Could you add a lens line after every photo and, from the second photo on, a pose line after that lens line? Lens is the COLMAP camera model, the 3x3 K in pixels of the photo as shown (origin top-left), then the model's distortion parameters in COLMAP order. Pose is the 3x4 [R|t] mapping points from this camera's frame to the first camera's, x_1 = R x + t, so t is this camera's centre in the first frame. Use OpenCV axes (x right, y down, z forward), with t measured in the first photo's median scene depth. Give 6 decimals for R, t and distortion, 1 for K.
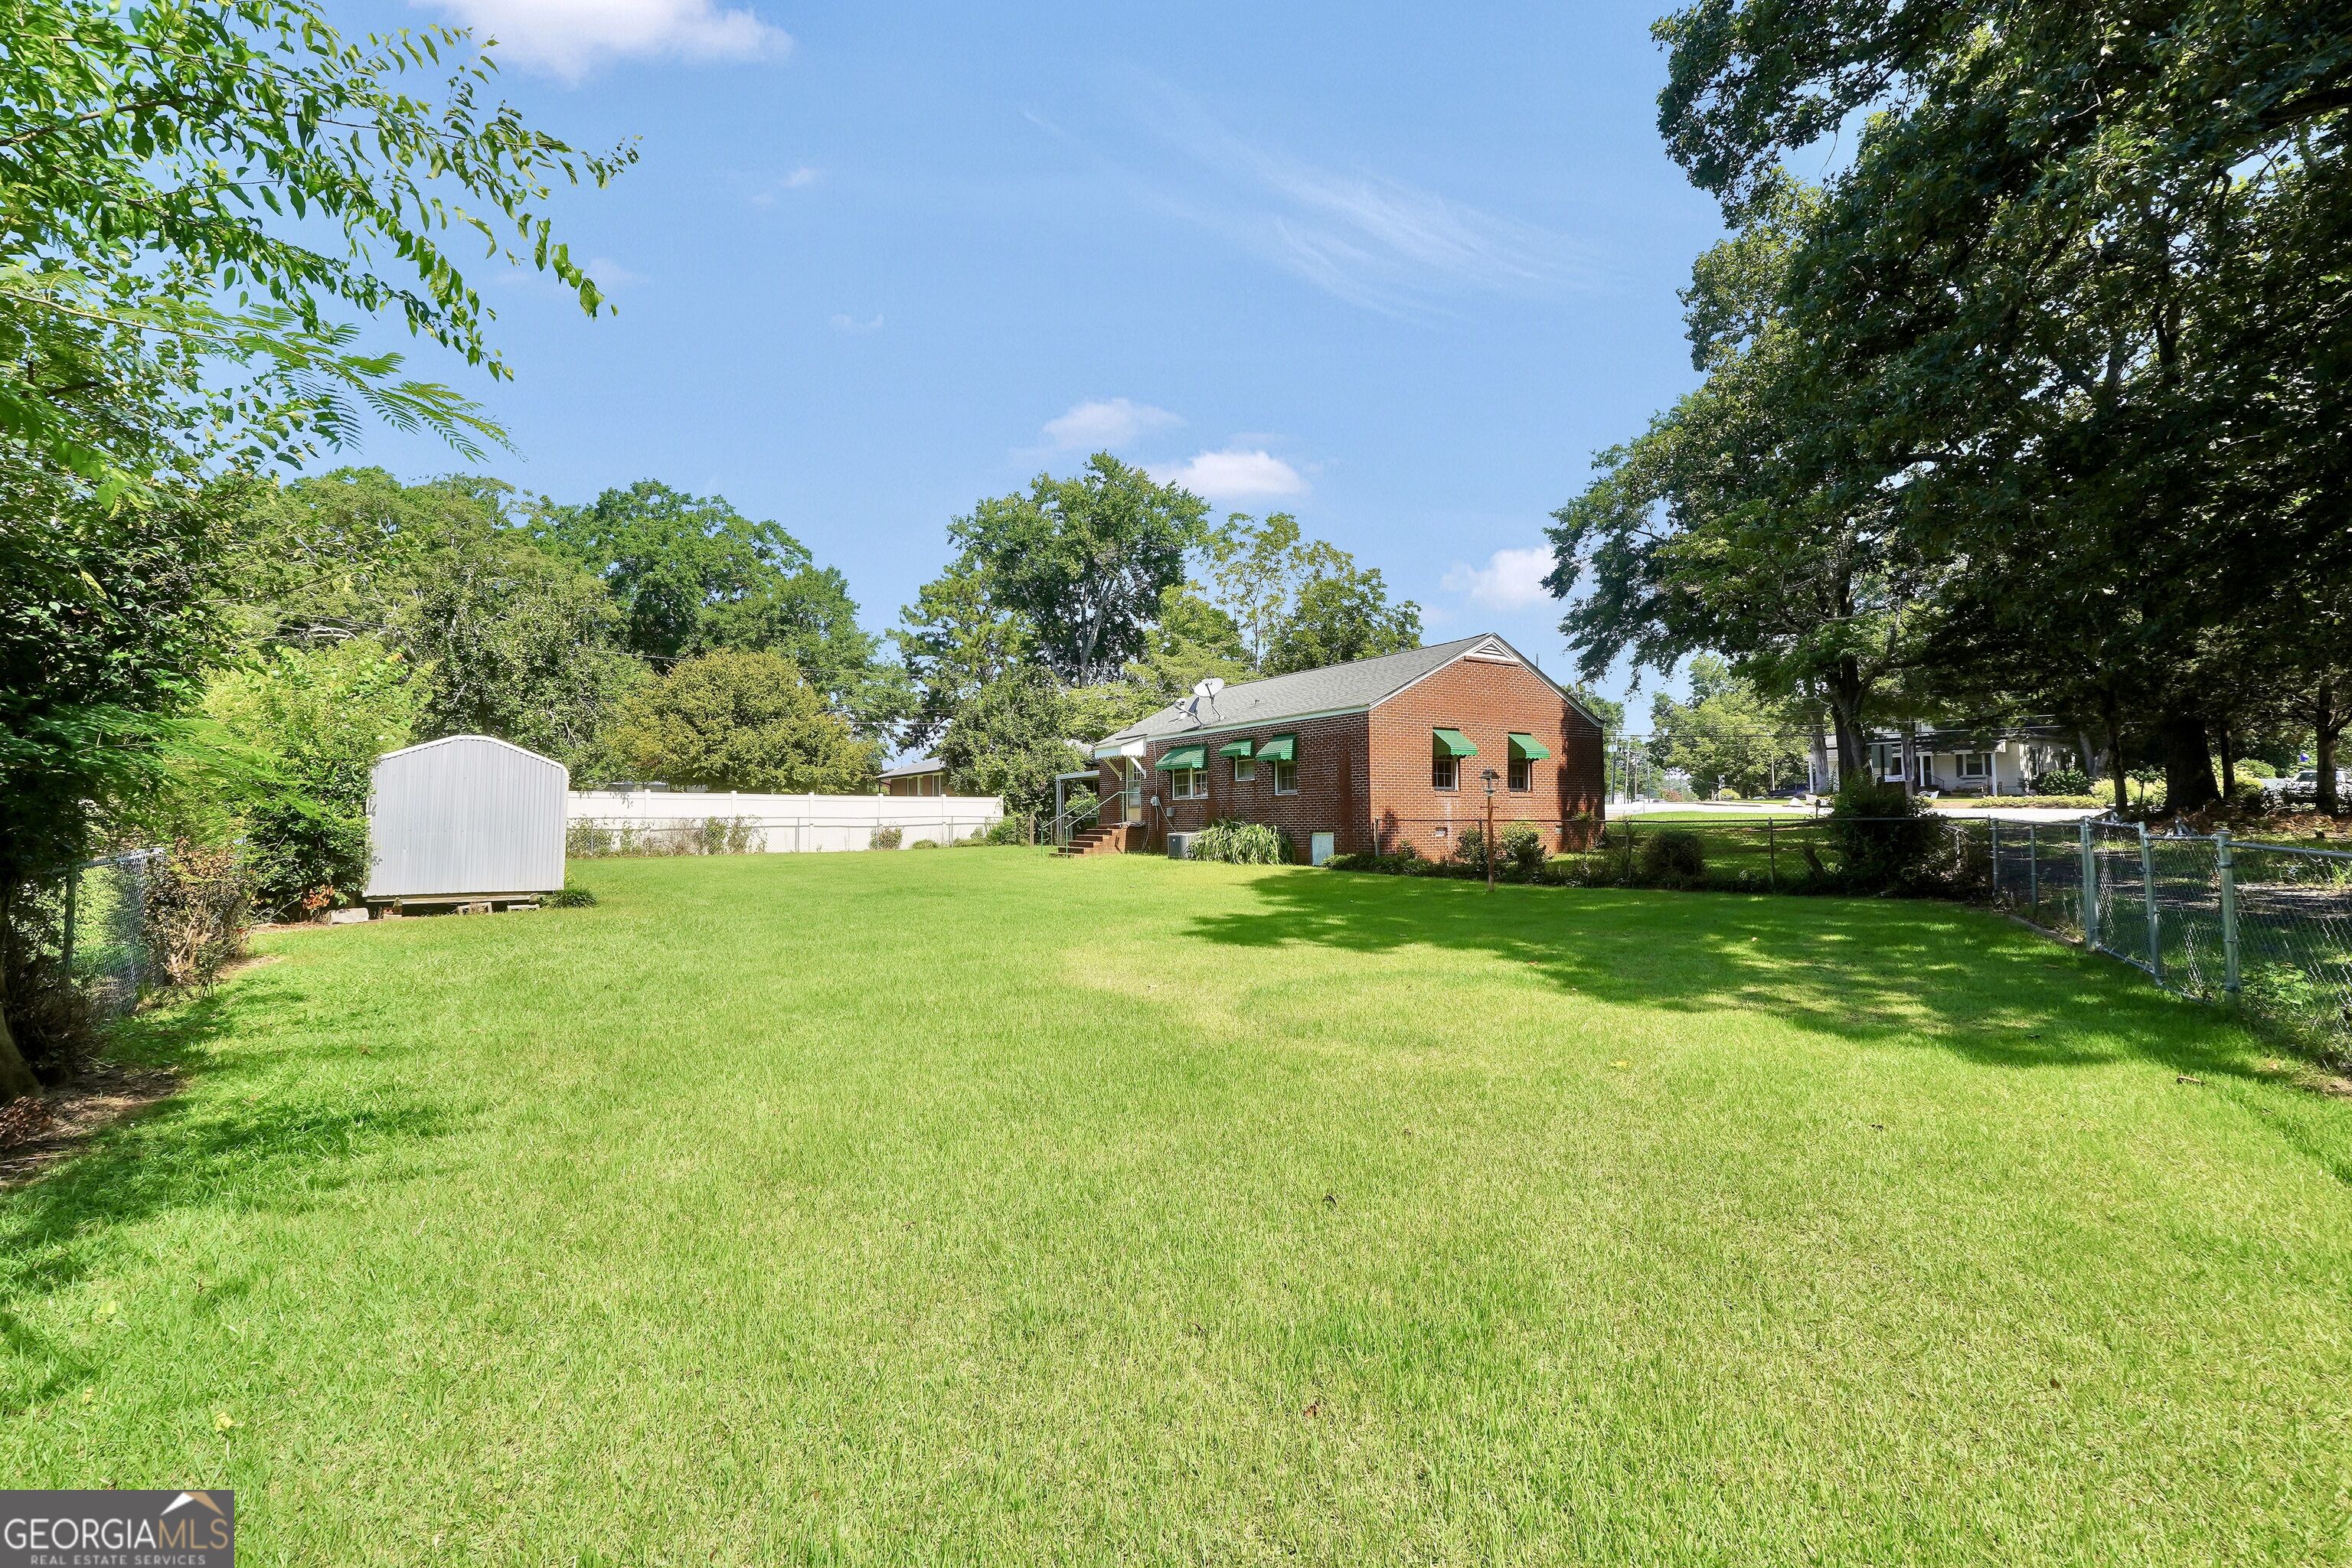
lens RADIAL K [[1024.7, 0, 1175.8], [0, 1024.7, 791.6], [0, 0, 1]] dist [-0.003376, 0.001885]
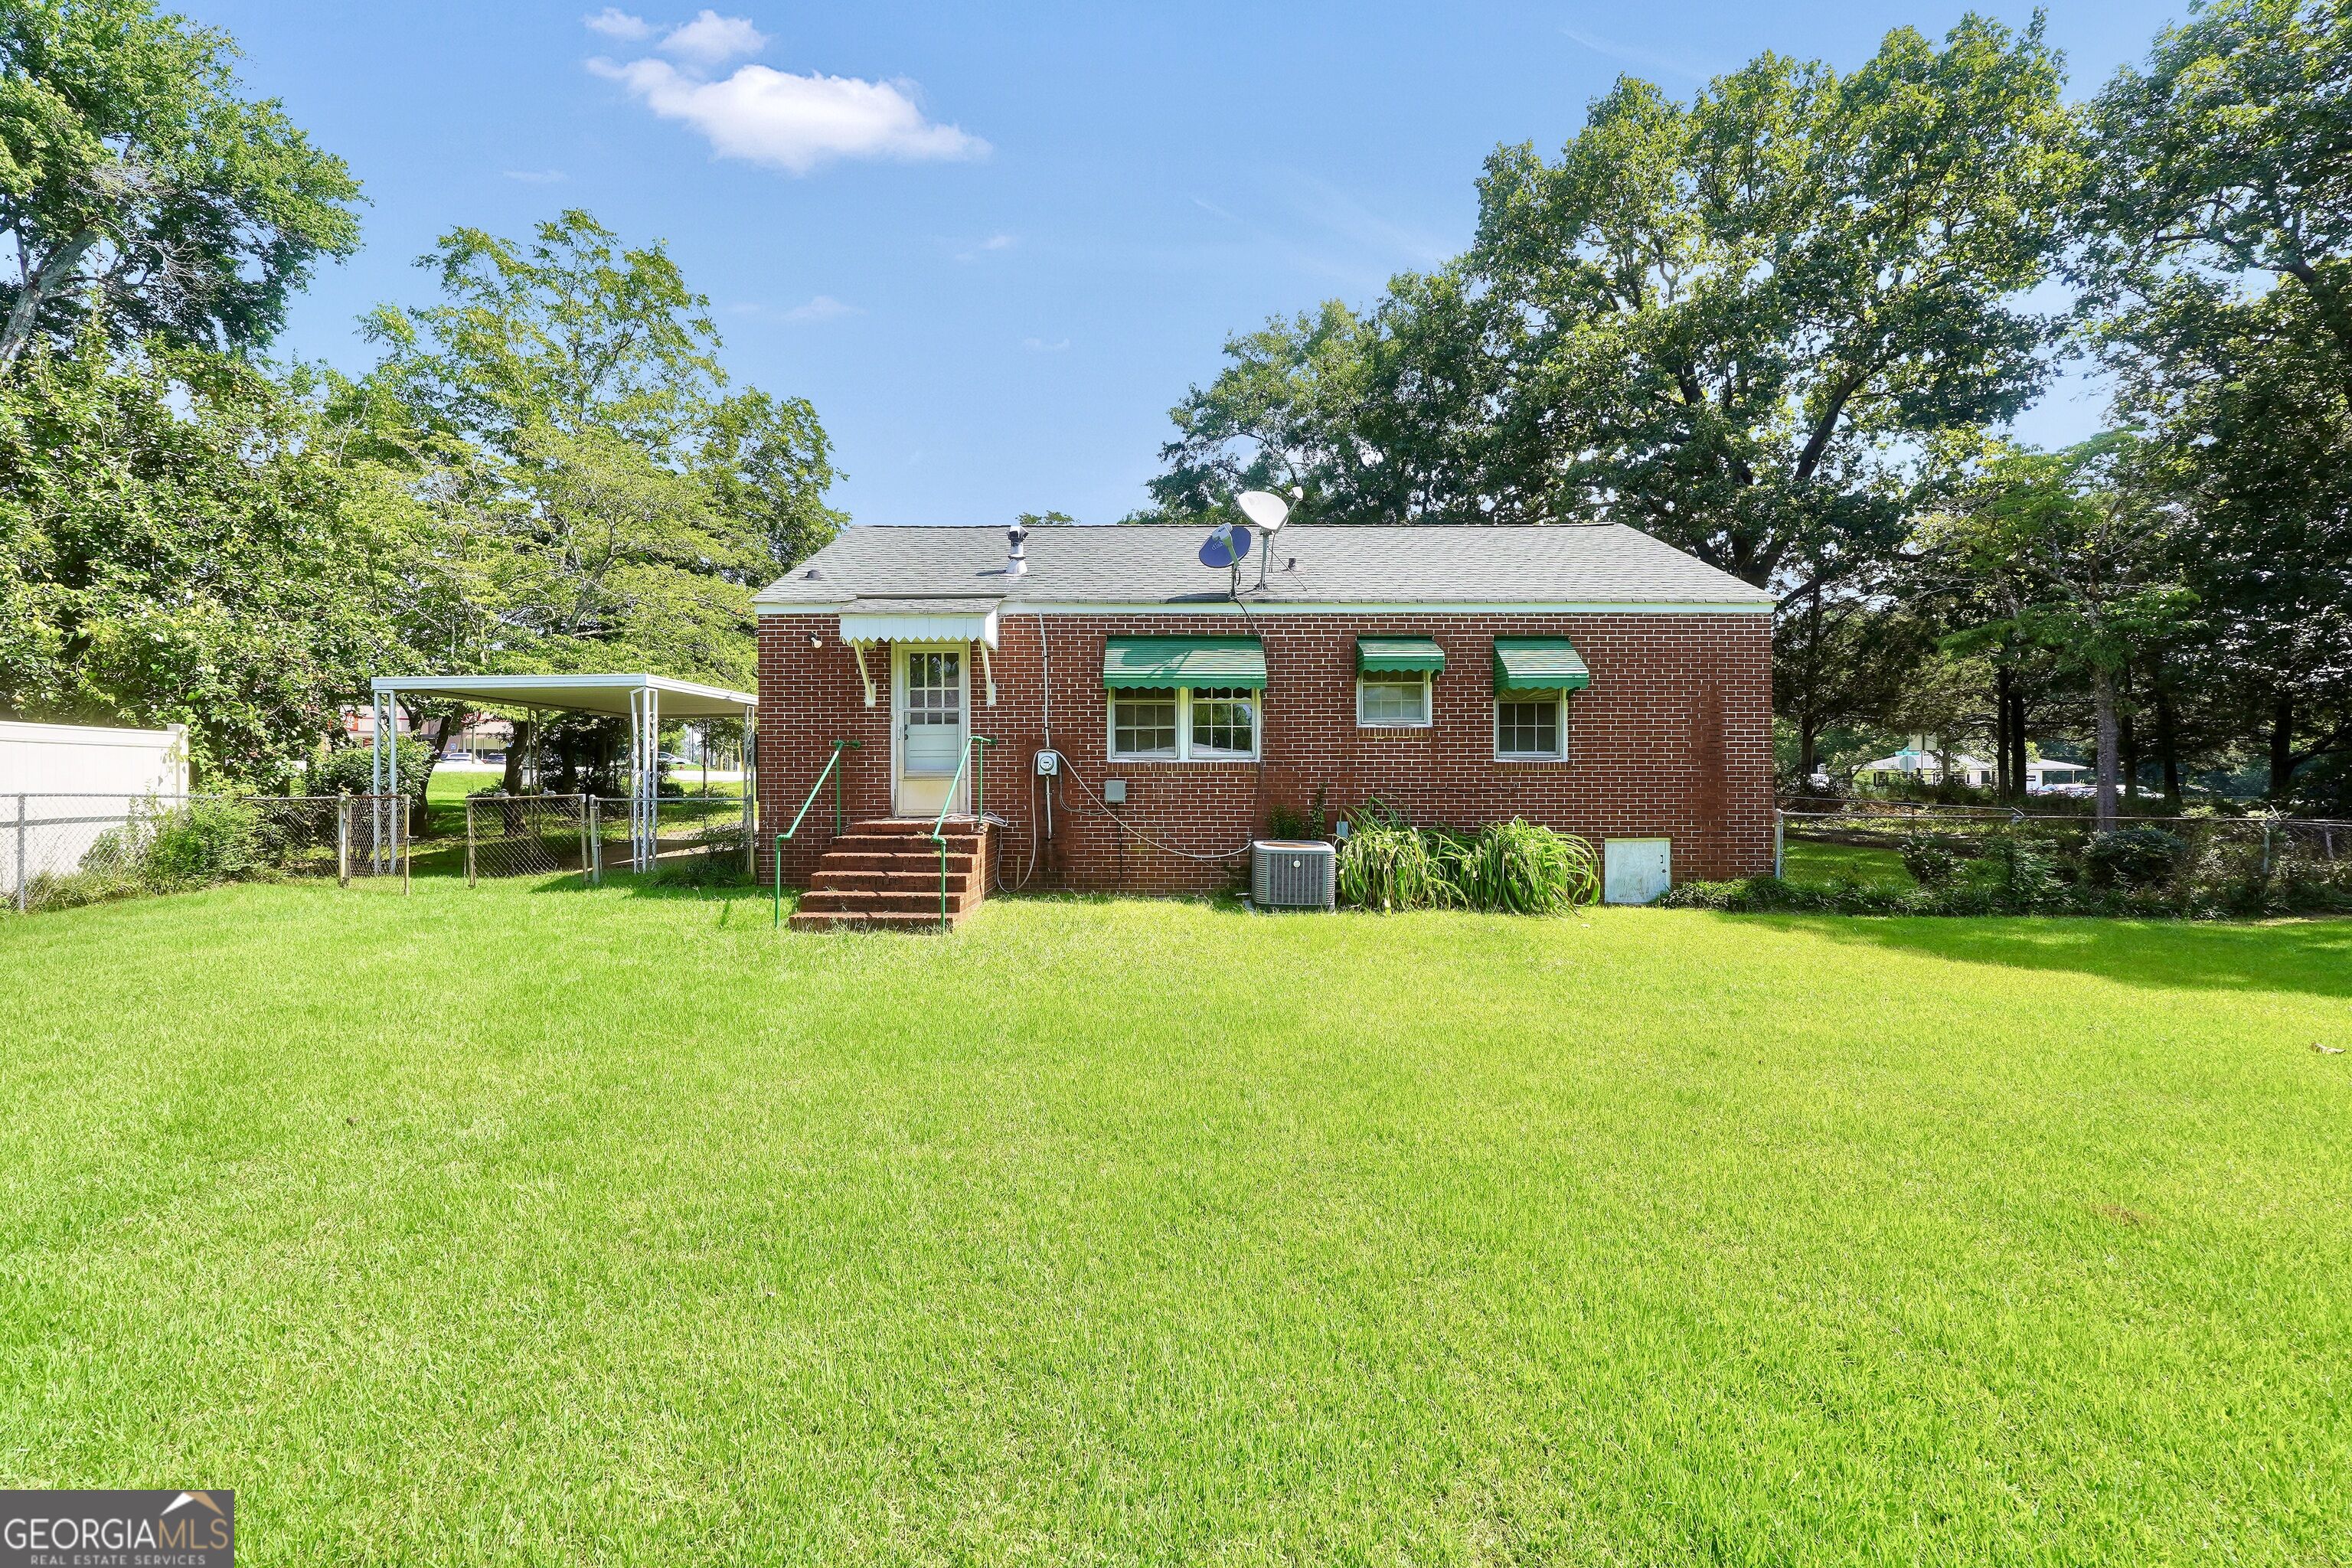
lens RADIAL K [[1024.7, 0, 1175.9], [0, 1024.7, 787.4], [0, 0, 1]] dist [-0.003376, 0.001885]
pose [[0.558937, 0.006912, 0.829181, -0.261868], [-0.032295, 0.999388, 0.013439, 0.009454], [-0.828581, -0.034290, 0.558818, 0.591018]]
